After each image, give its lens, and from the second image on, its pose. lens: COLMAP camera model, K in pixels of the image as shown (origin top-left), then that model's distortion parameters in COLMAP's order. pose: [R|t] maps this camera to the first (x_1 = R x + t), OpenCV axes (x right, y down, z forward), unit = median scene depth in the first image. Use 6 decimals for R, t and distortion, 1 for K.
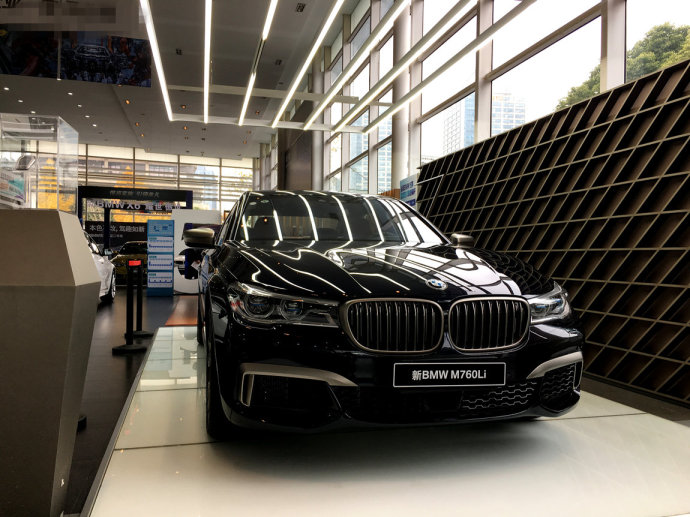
lens RADIAL K [[593.8, 0, 345.0], [0, 593.8, 258.5], [0, 0, 1]] dist [0.004960, -0.003982]
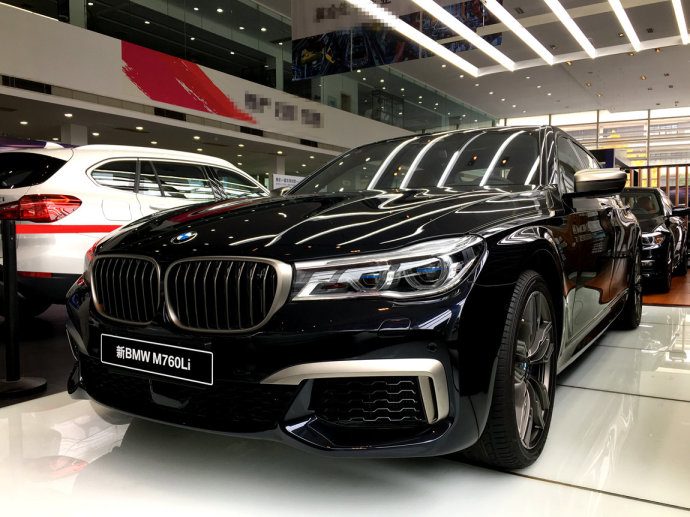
lens RADIAL K [[593.8, 0, 345.0], [0, 593.8, 258.5], [0, 0, 1]] dist [0.004960, -0.003982]
pose [[0.684592, 0.012888, -0.728812, 0.877308], [0.023238, 0.998950, 0.039493, 0.046459], [0.728556, -0.043972, 0.683574, 0.664899]]
